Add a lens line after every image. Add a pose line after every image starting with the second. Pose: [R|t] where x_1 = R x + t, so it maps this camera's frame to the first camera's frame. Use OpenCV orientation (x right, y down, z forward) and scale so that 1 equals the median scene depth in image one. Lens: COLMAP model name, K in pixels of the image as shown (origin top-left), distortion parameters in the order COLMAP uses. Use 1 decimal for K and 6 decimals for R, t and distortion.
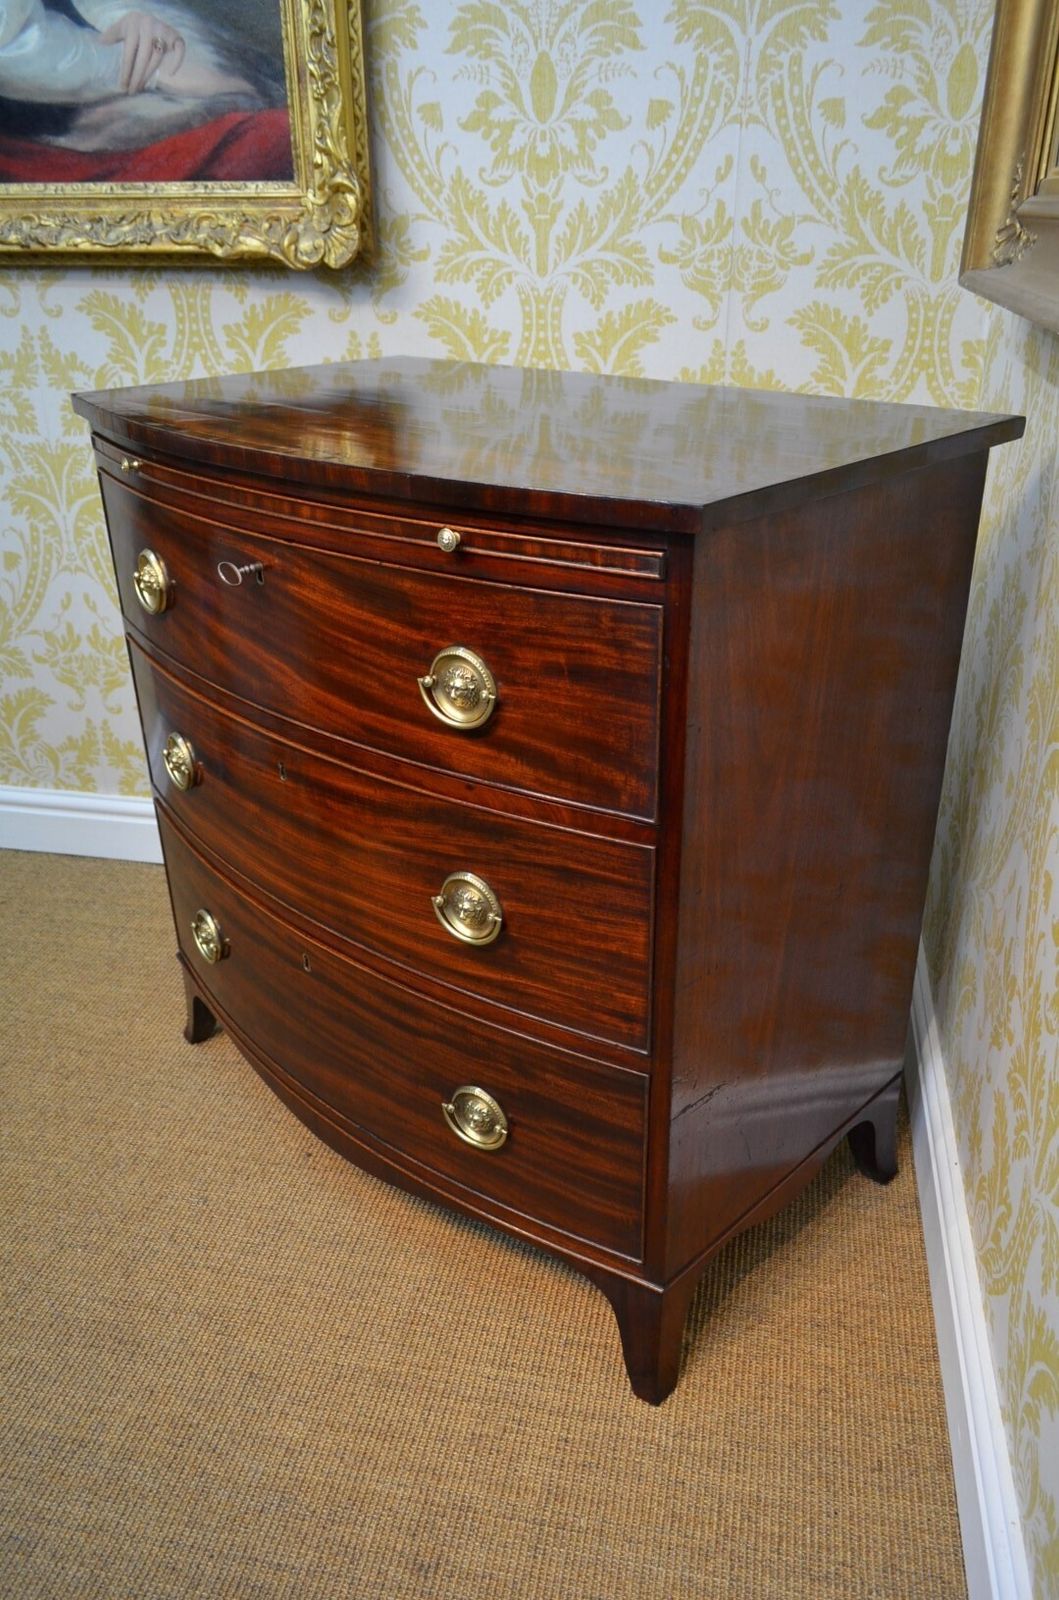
lens RADIAL K [[1237.2, 0, 524.9], [0, 1237.2, 811.8], [0, 0, 1]] dist [-0.010519, 0.003924]
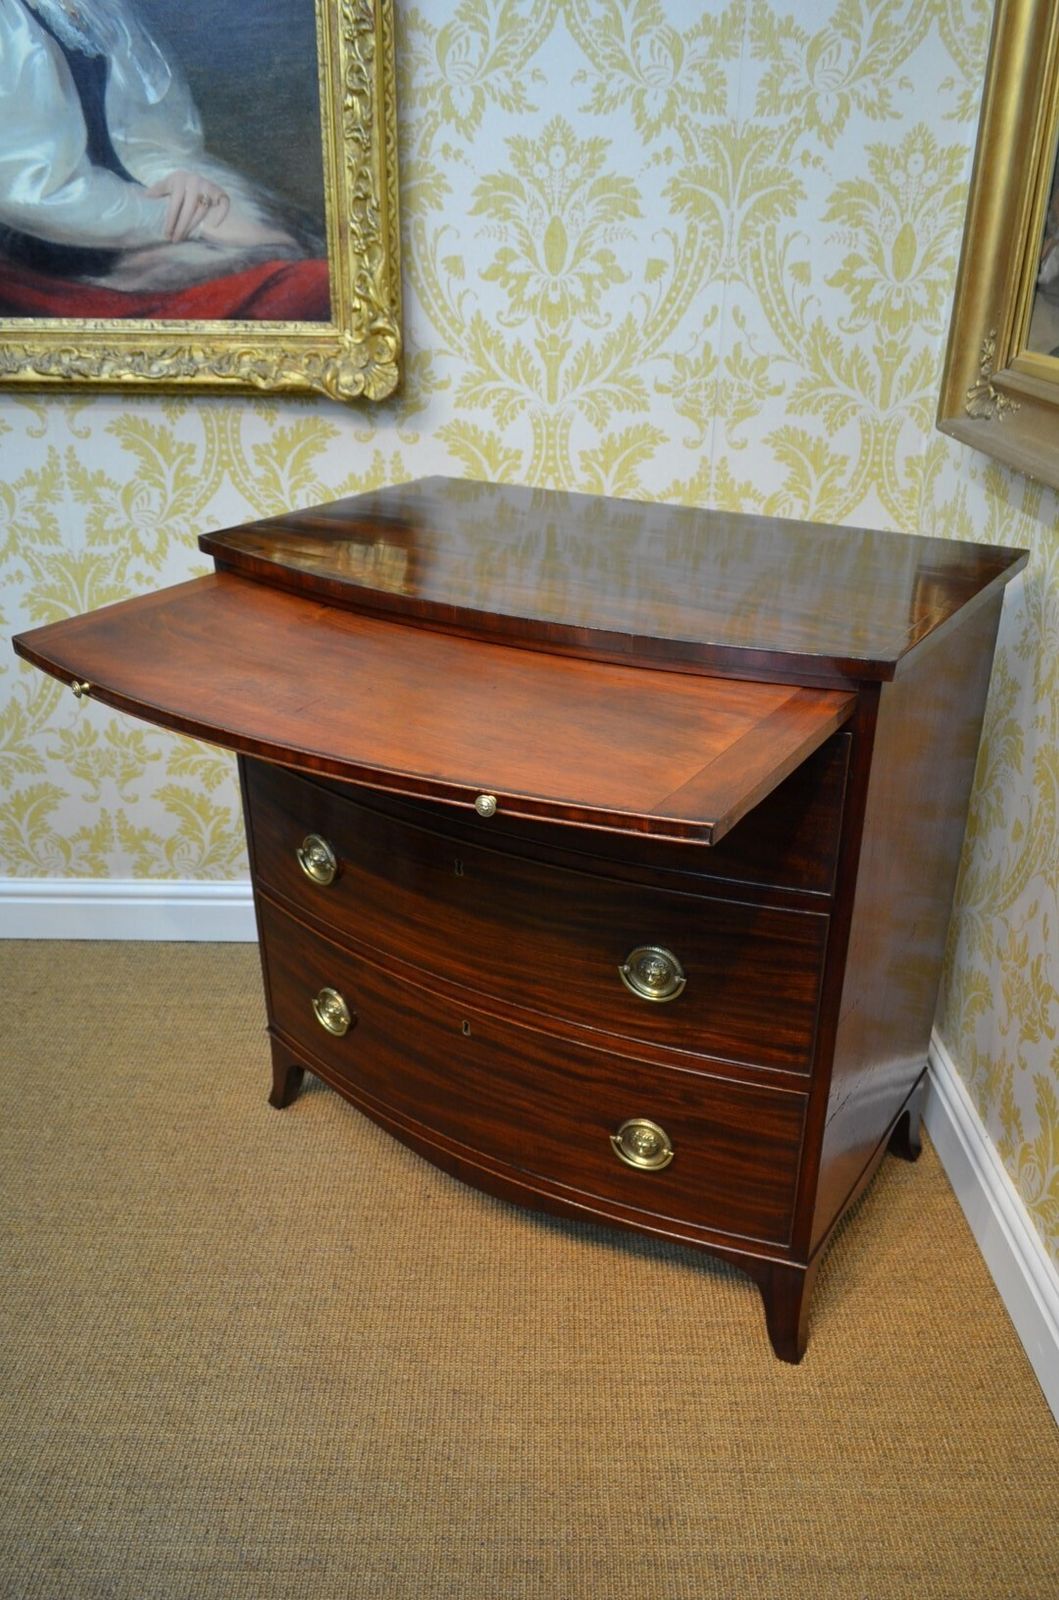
lens RADIAL K [[1237.2, 0, 524.9], [0, 1237.2, 811.8], [0, 0, 1]] dist [-0.010519, 0.003924]
pose [[0.981687, -0.069351, 0.177430, -0.245441], [0.071563, 0.997418, -0.006089, -0.053298], [-0.176550, 0.018675, 0.984115, -0.115561]]
